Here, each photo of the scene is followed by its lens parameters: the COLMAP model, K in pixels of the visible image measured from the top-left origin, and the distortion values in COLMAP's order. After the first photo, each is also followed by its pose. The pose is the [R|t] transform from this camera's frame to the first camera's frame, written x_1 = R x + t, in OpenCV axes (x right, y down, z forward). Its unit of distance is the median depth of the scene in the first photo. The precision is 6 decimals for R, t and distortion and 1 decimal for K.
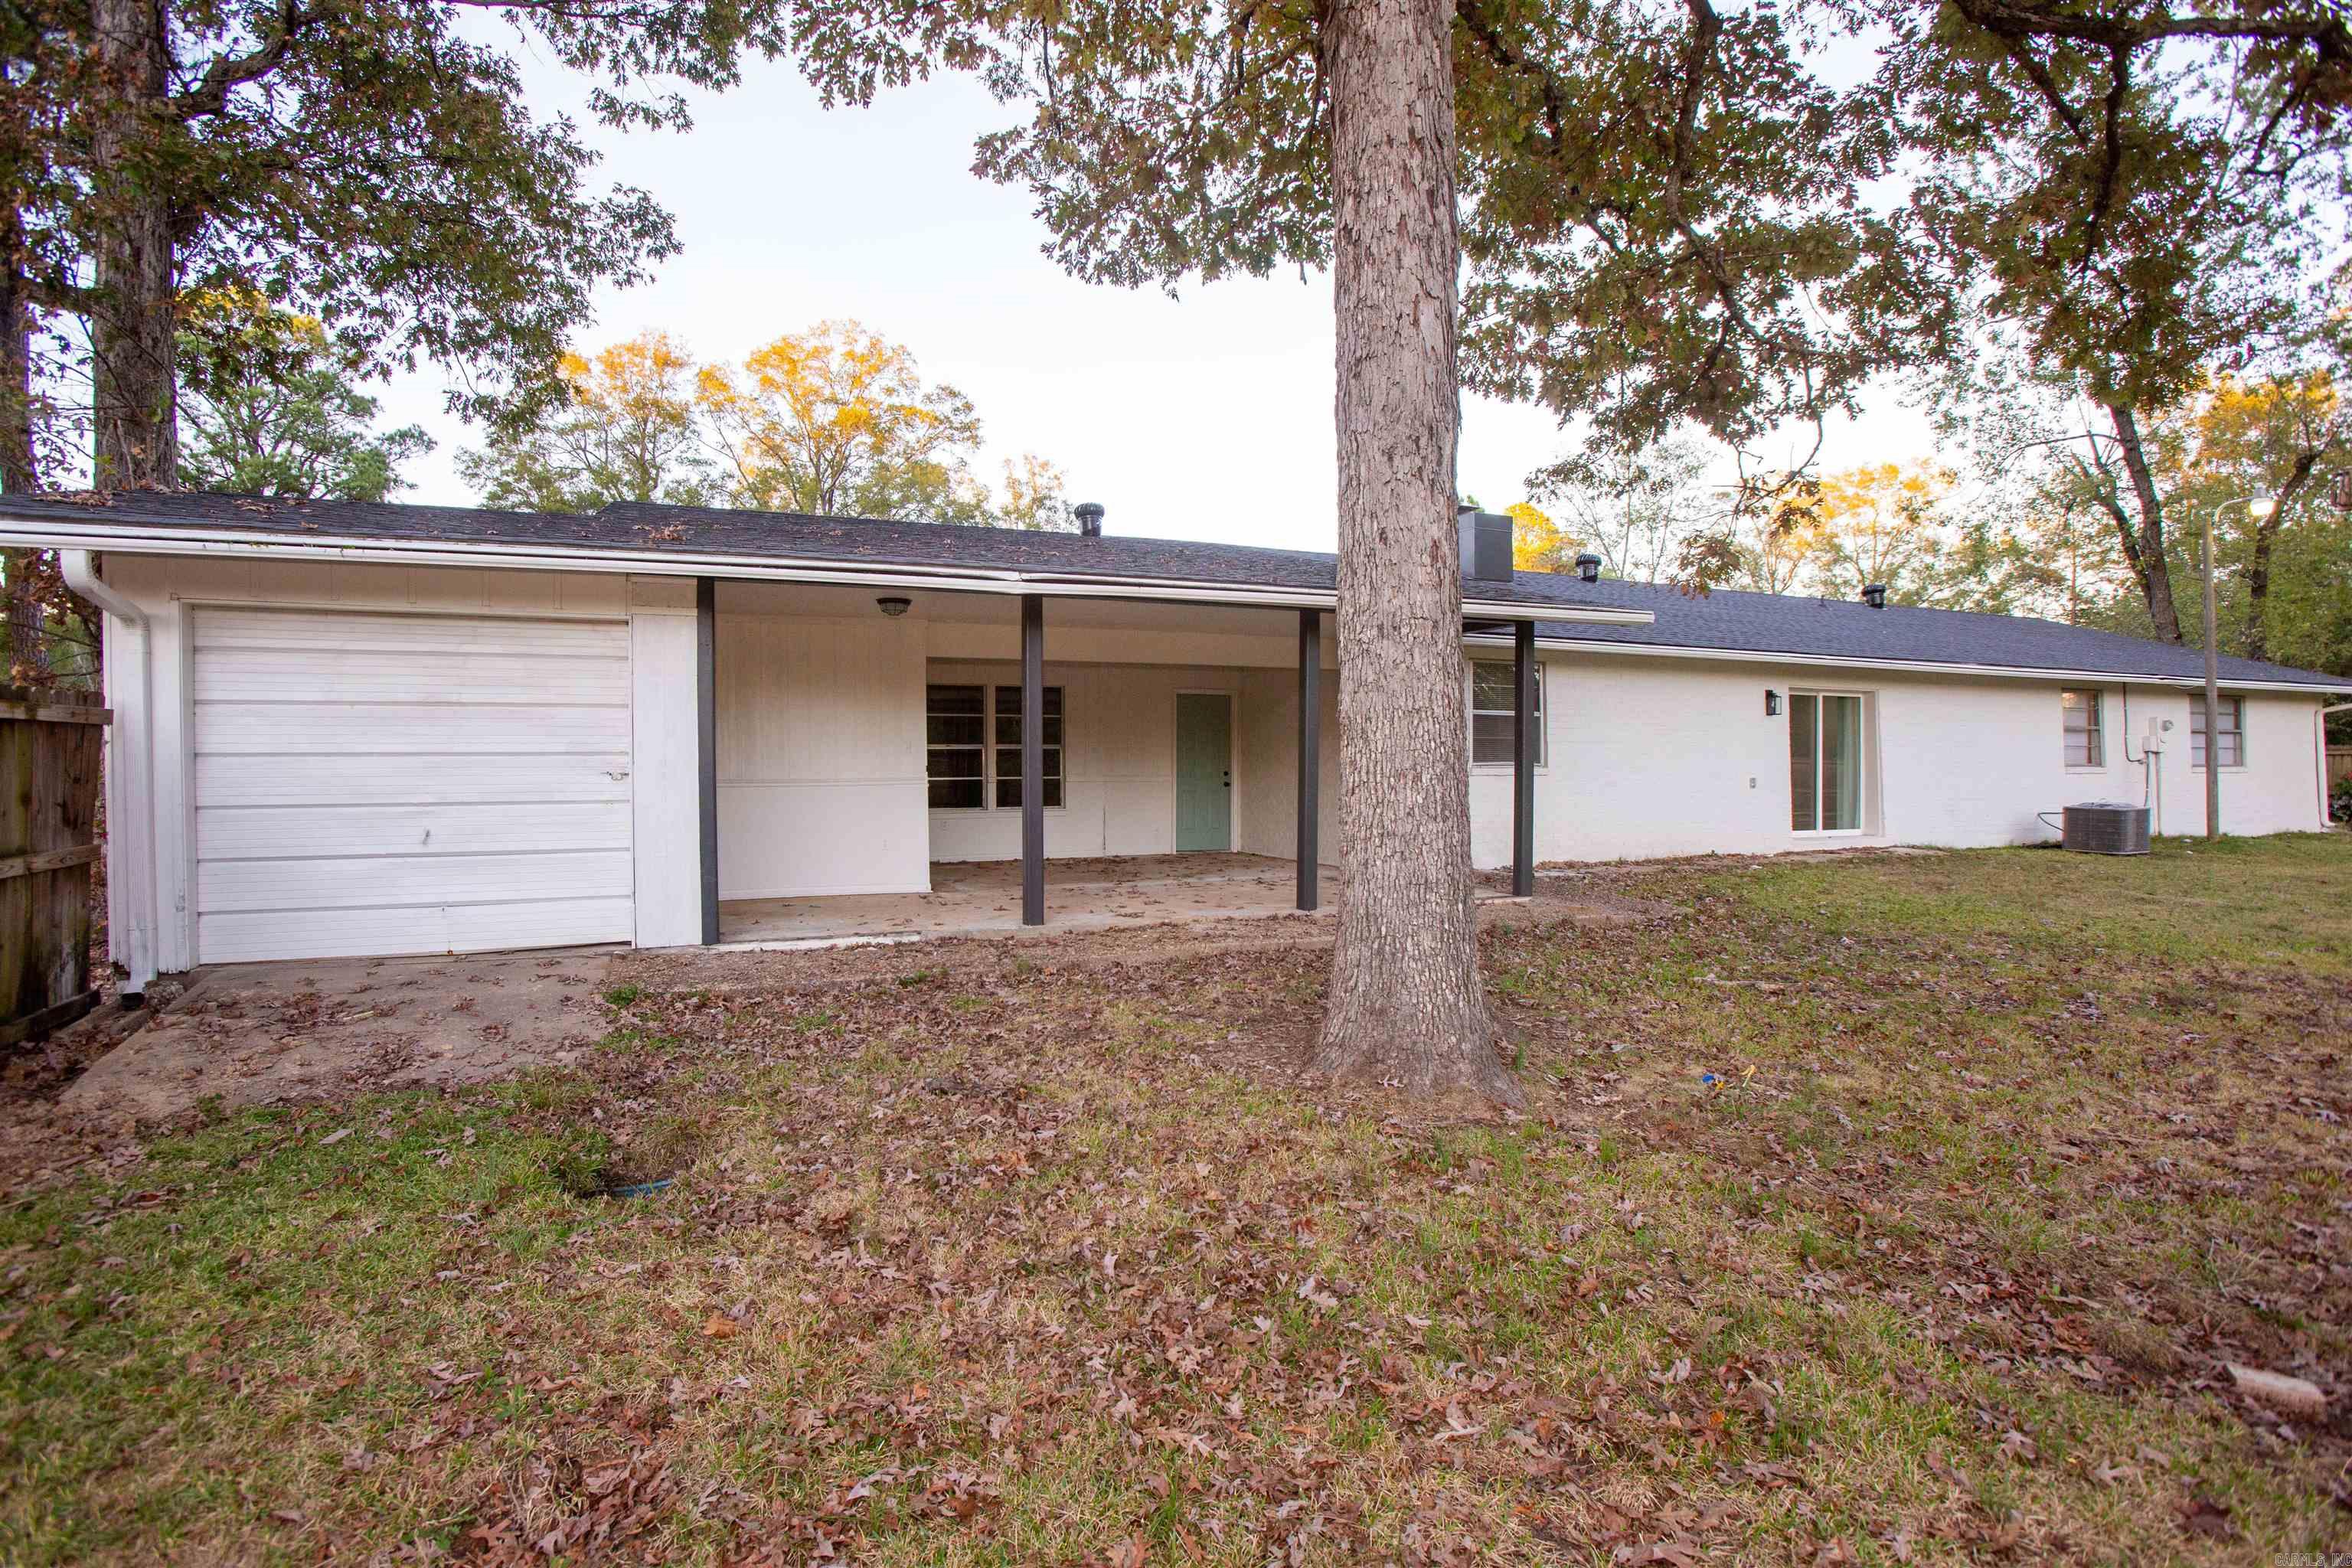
lens RADIAL K [[1165.8, 0, 1179.3], [0, 1165.8, 782.4], [0, 0, 1]] dist [-0.063462, 0.028116]
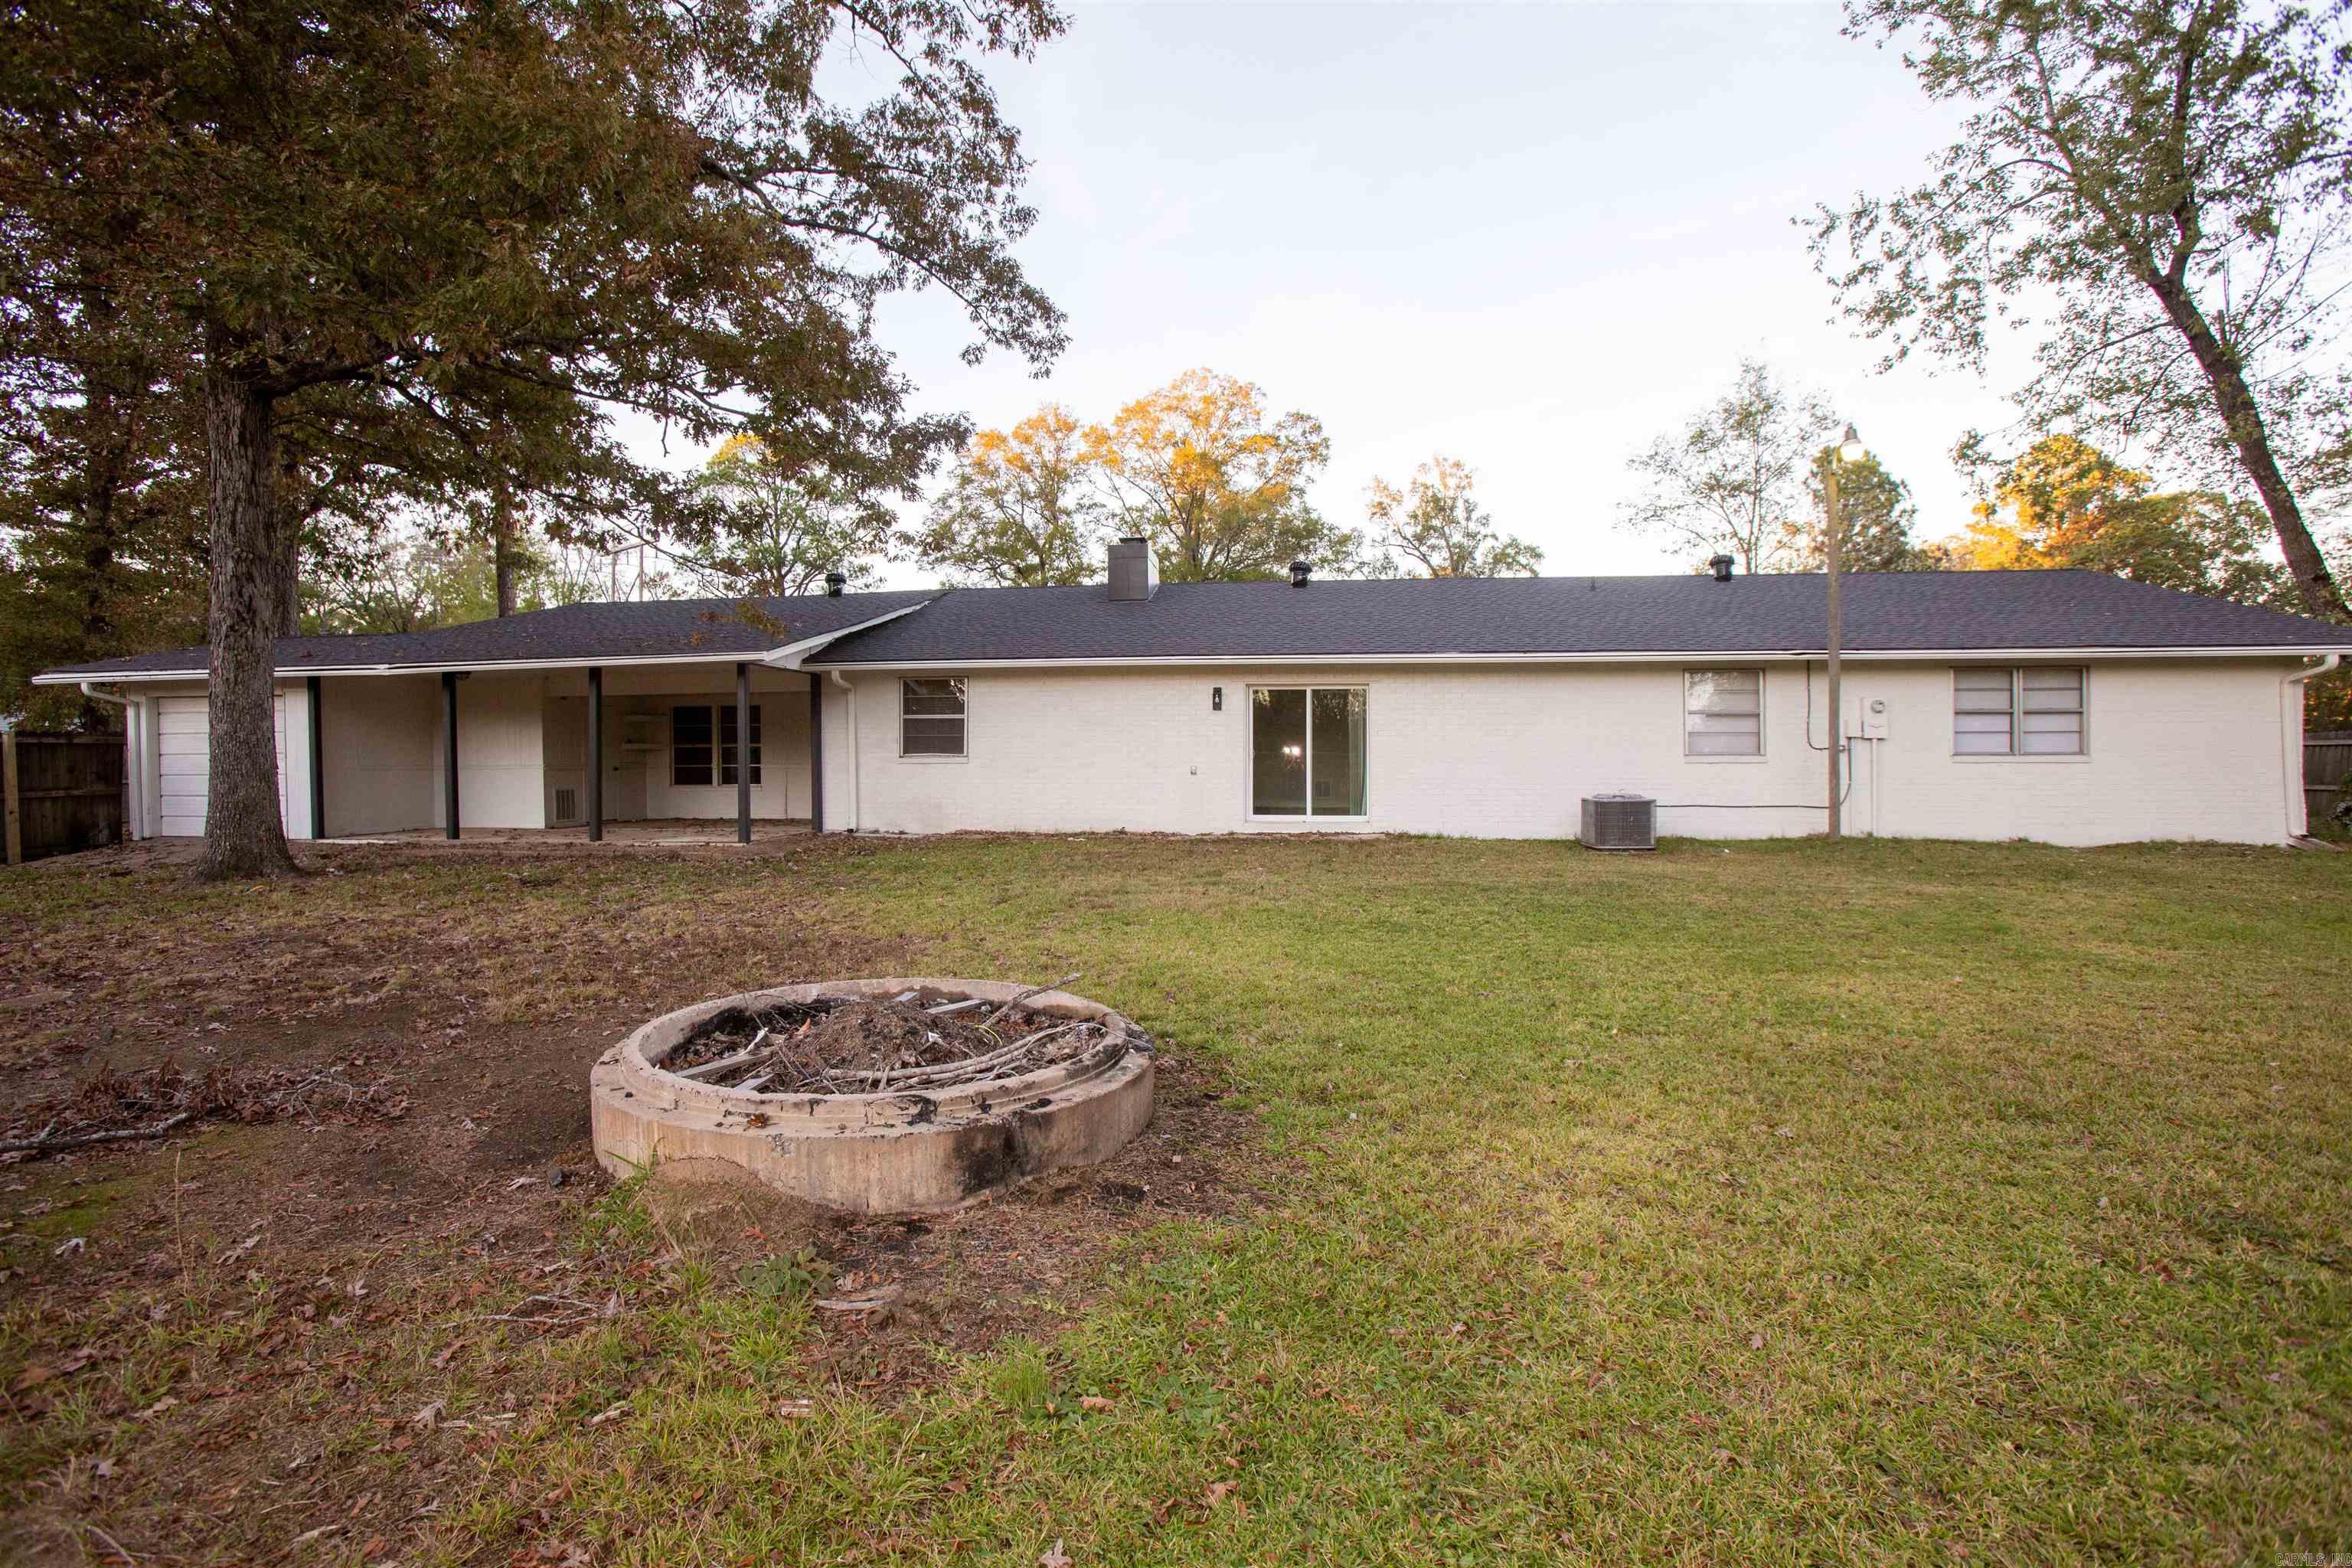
lens RADIAL K [[1165.8, 0, 1175.3], [0, 1165.8, 789.3], [0, 0, 1]] dist [-0.063462, 0.028116]
pose [[0.859109, 0.011613, -0.511661, 1.071272], [-0.005704, 0.999898, 0.013118, 0.003725], [0.511761, -0.008352, 0.859087, -0.014694]]
